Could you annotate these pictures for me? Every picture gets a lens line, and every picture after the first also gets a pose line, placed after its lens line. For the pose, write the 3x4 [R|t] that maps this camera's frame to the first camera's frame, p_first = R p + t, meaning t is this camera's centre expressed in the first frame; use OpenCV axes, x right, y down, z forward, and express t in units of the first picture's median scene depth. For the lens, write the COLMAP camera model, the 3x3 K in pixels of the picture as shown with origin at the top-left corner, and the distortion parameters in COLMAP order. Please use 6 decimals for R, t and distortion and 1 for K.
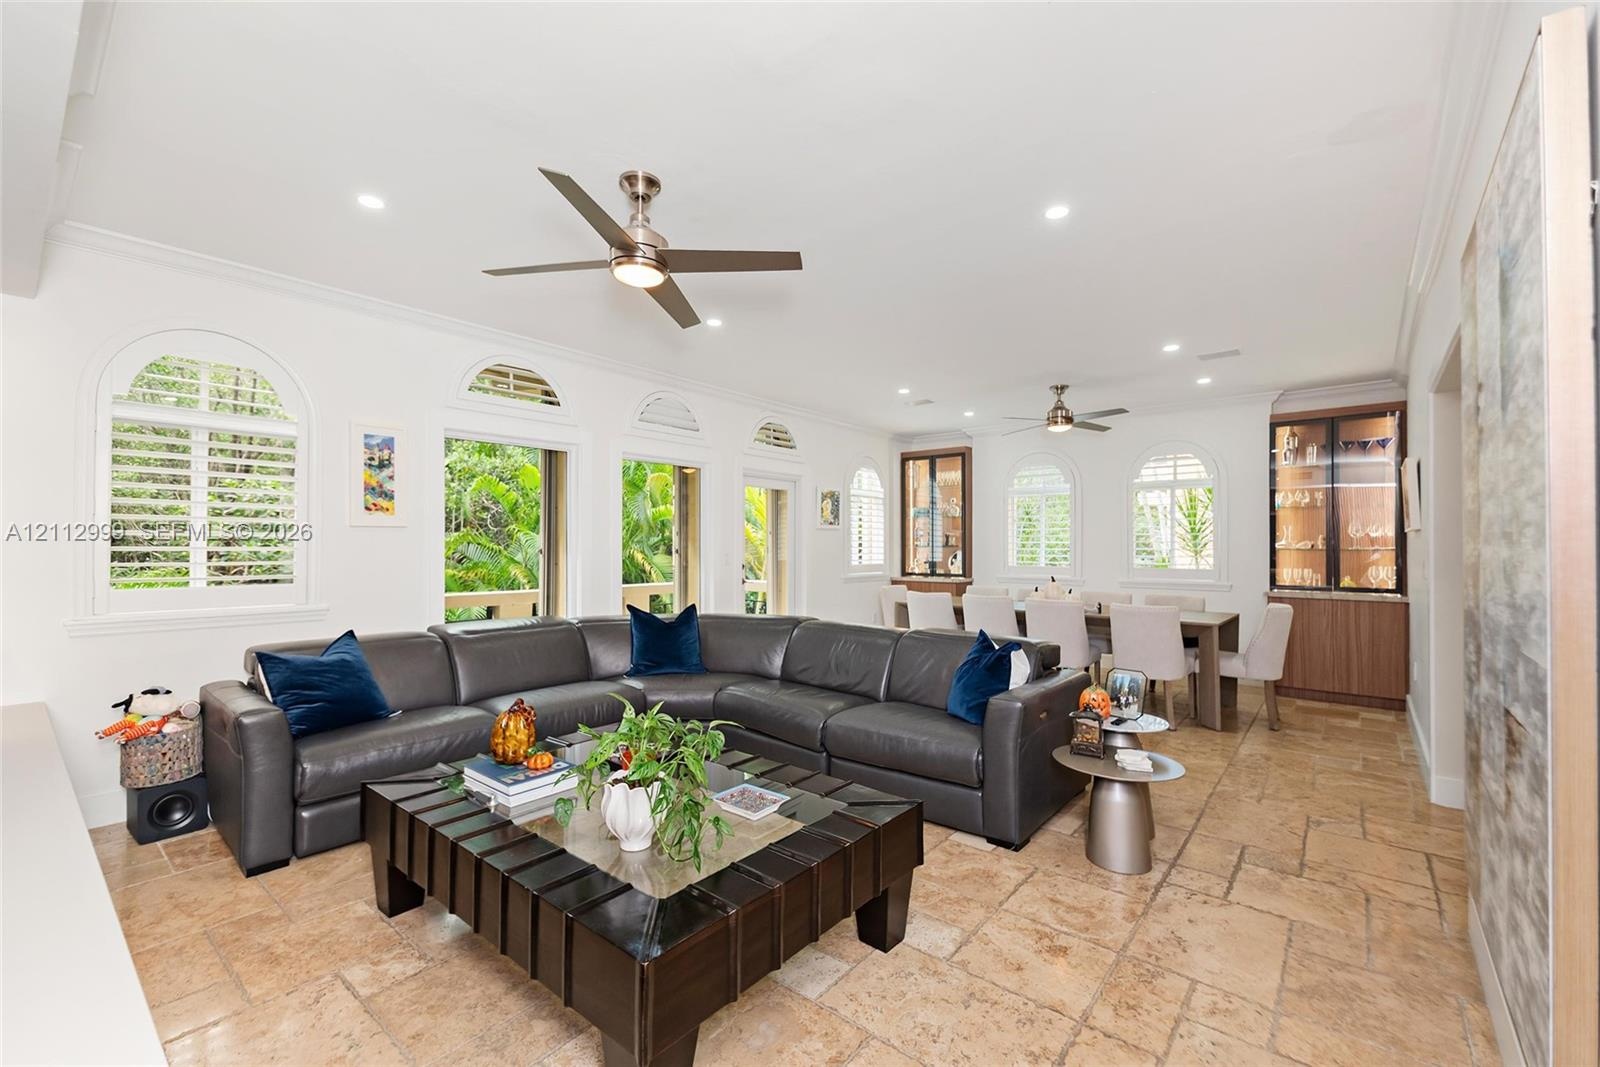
lens RADIAL K [[604.7, 0, 864.7], [0, 604.7, 541.1], [0, 0, 1]] dist [0.011349, -0.000074]
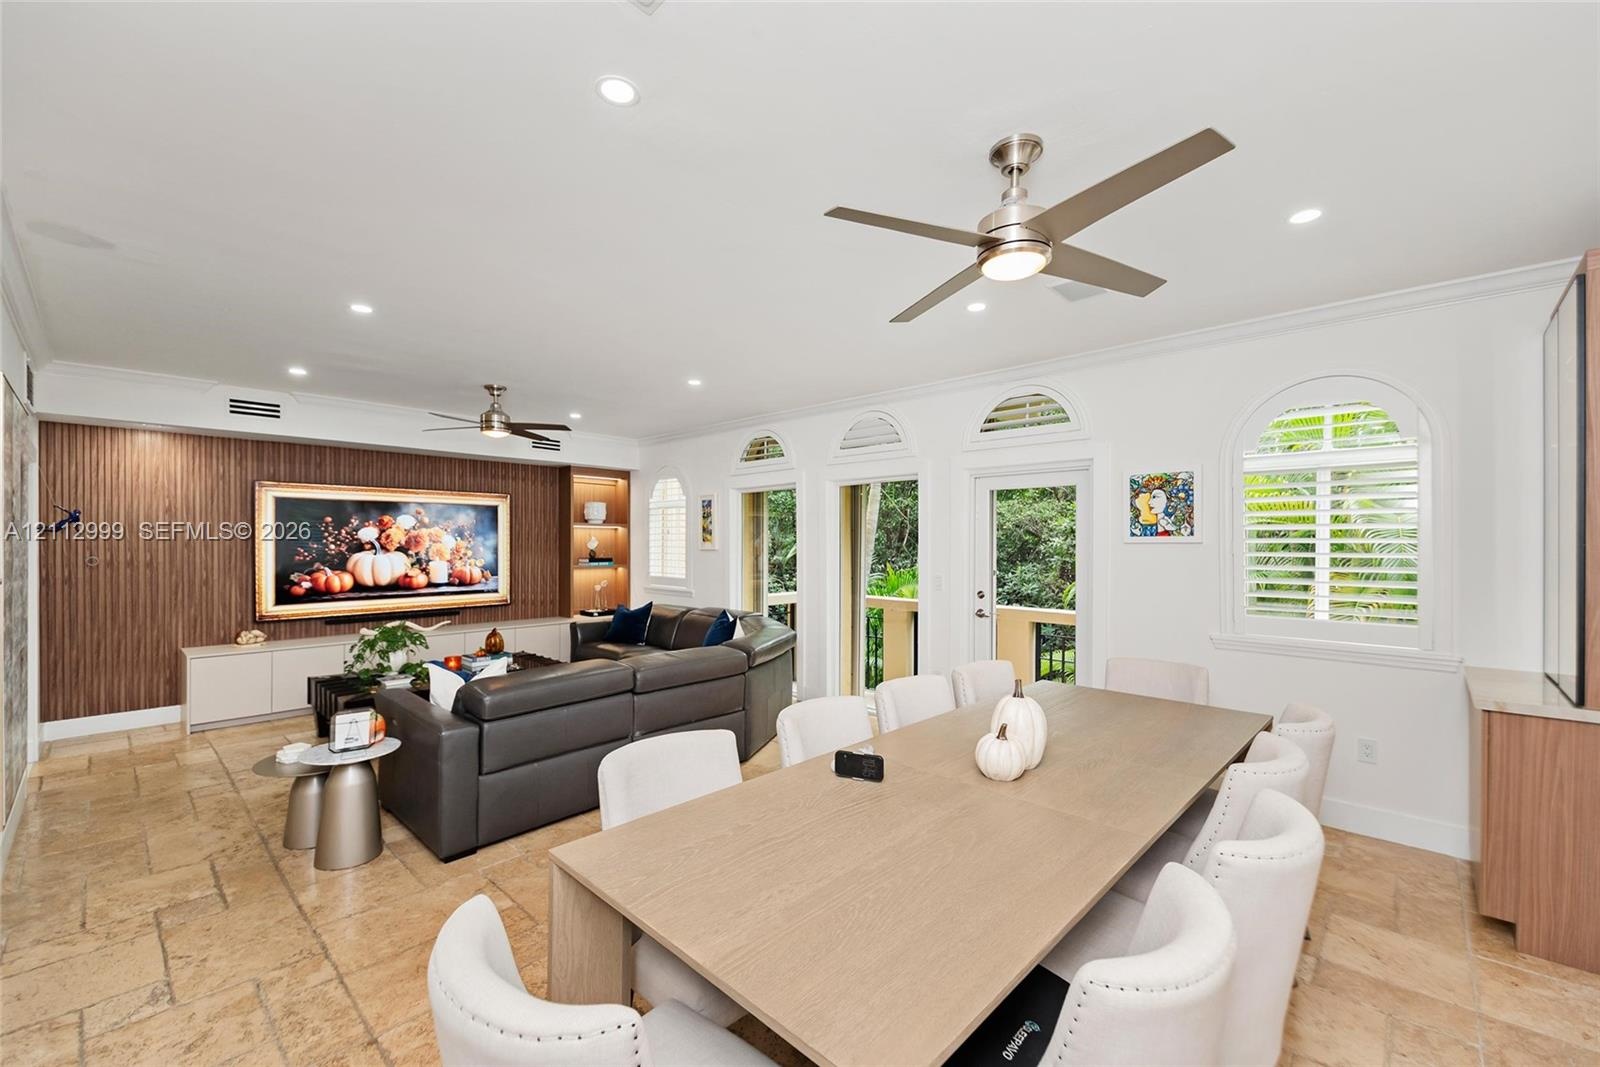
lens RADIAL K [[656.3, 0, 792.9], [0, 656.3, 534.1], [0, 0, 1]] dist [0.016416, -0.000015]
pose [[-0.086770, -0.004394, -0.996219, 1.147207], [0.009898, 0.999937, -0.005272, -0.057478], [0.996179, -0.010318, -0.086721, 1.424585]]
